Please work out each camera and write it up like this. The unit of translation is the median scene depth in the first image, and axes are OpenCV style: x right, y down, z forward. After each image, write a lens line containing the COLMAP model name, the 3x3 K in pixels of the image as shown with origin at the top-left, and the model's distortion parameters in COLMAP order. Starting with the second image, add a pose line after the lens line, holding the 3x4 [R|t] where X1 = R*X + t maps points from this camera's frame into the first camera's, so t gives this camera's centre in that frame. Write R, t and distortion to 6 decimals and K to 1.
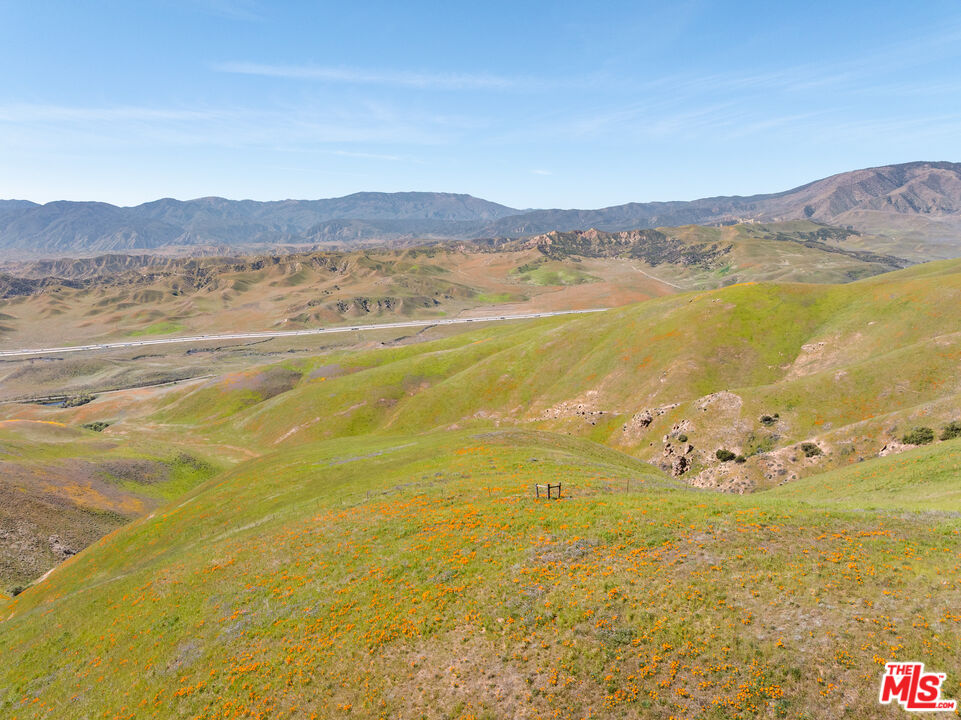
lens RADIAL K [[677.3, 0, 479.4], [0, 677.3, 361.2], [0, 0, 1]] dist [-0.039575, 0.001870]
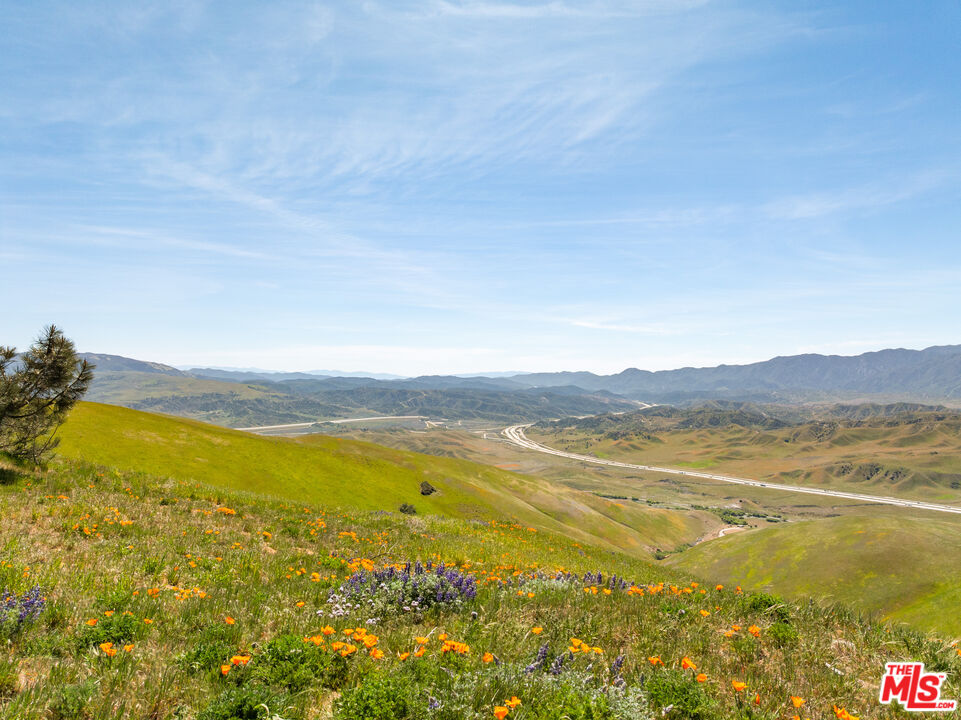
lens RADIAL K [[677.3, 0, 479.8], [0, 677.3, 356.1], [0, 0, 1]] dist [-0.039575, 0.001870]
pose [[0.261041, -0.012179, -0.965251, 0.542924], [-0.197035, 0.978197, -0.065628, -0.070817], [0.945005, 0.207320, 0.252950, 0.228669]]
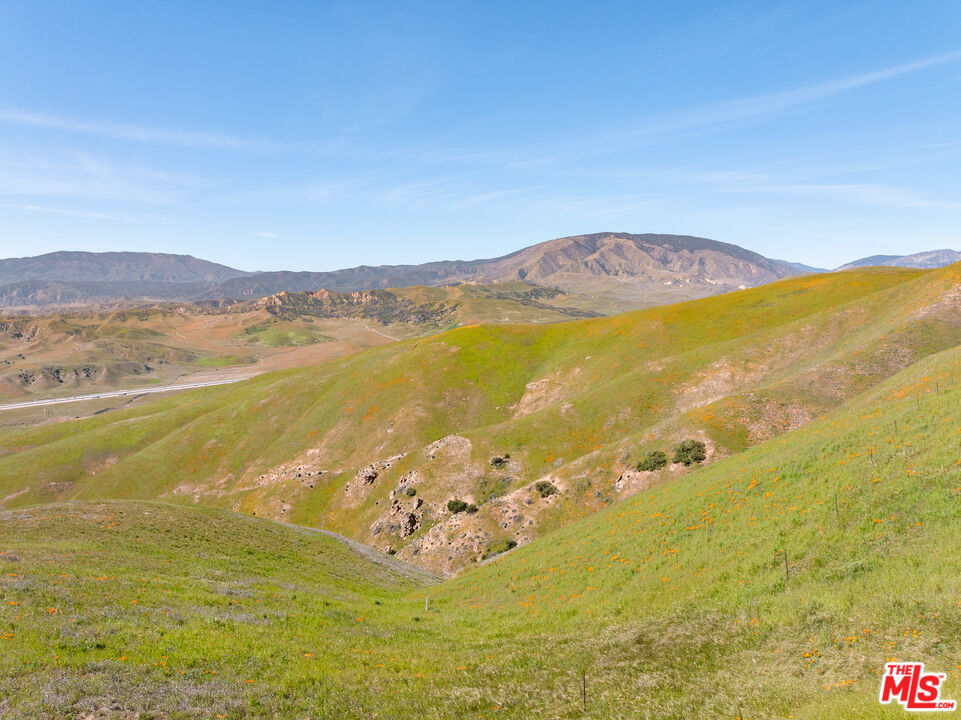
lens RADIAL K [[677.3, 0, 480.8], [0, 677.3, 358.4], [0, 0, 1]] dist [-0.039575, 0.001870]
pose [[0.925982, -0.036626, 0.375788, 0.009836], [0.072363, 0.994049, -0.081426, 0.003106], [-0.370569, 0.102592, 0.923122, 0.021750]]
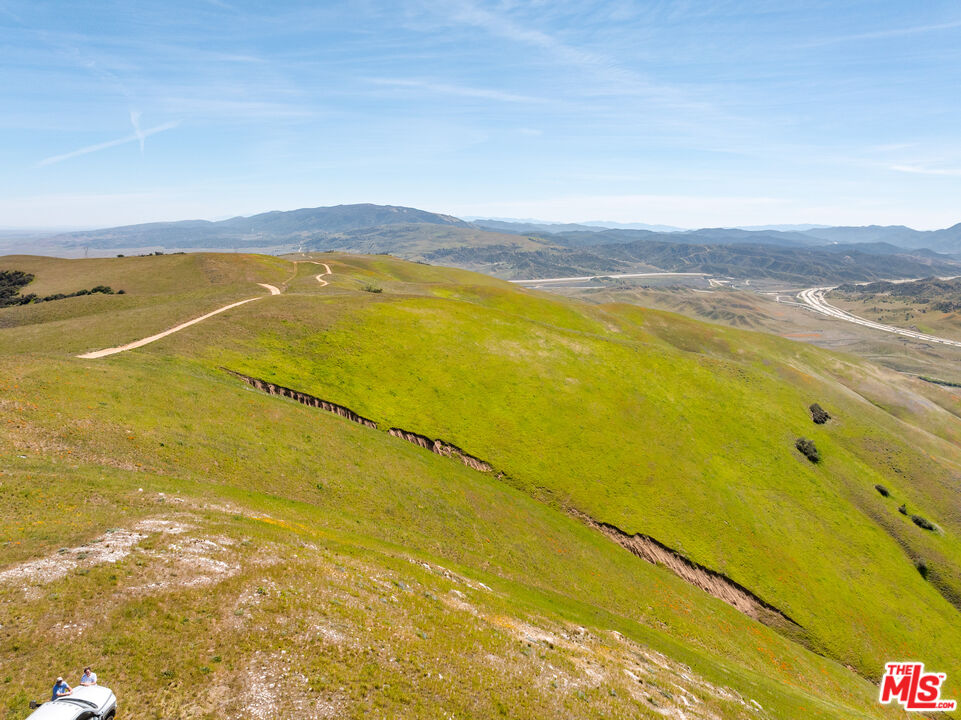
lens RADIAL K [[677.3, 0, 479.1], [0, 677.3, 358.0], [0, 0, 1]] dist [-0.039575, 0.001870]
pose [[-0.132181, 0.205291, -0.969734, 0.511732], [-0.201663, 0.952288, 0.229086, -0.073870], [0.970495, 0.225841, -0.084475, 0.210620]]
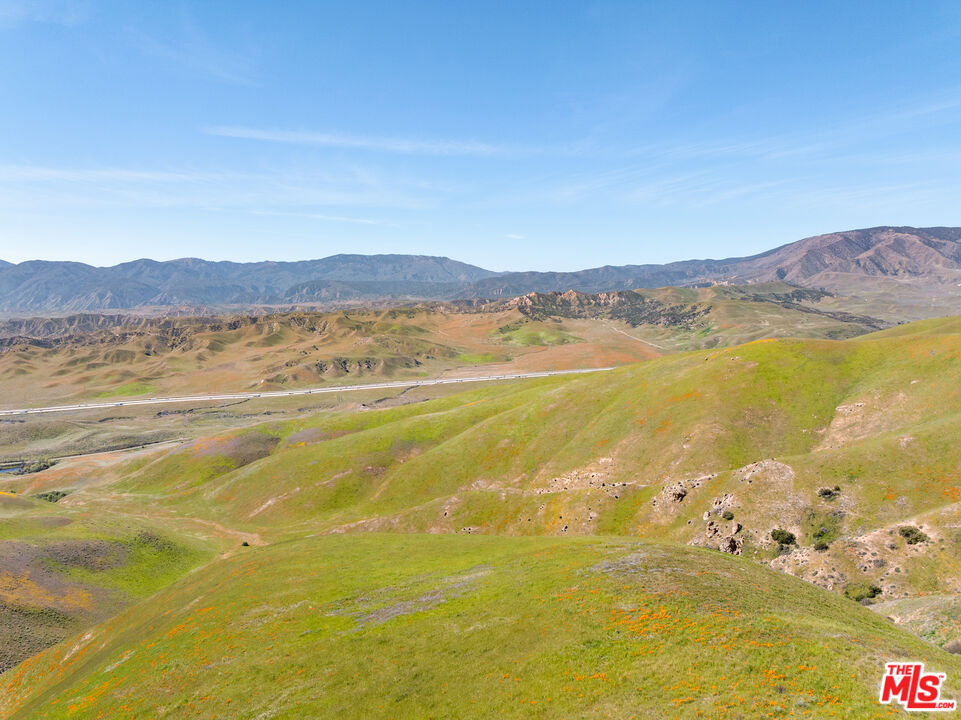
lens RADIAL K [[677.3, 0, 479.8], [0, 677.3, 362.4], [0, 0, 1]] dist [-0.039575, 0.001870]
pose [[0.999412, -0.000152, 0.034291, -0.007356], [0.003177, 0.996100, -0.088171, -0.000995], [-0.034143, 0.088228, 0.995515, 0.021582]]
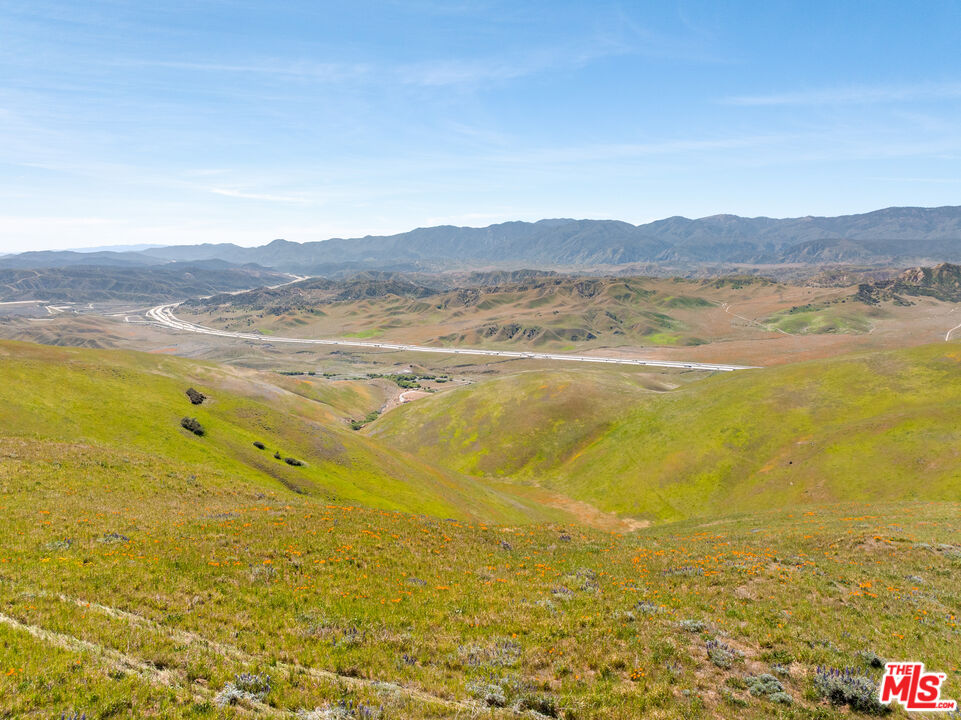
lens RADIAL K [[677.3, 0, 481.6], [0, 677.3, 358.2], [0, 0, 1]] dist [-0.039575, 0.001870]
pose [[0.701815, 0.127134, -0.700923, 0.522584], [-0.144532, 0.988893, 0.034650, -0.069275], [0.697543, 0.076988, 0.712395, 0.205394]]
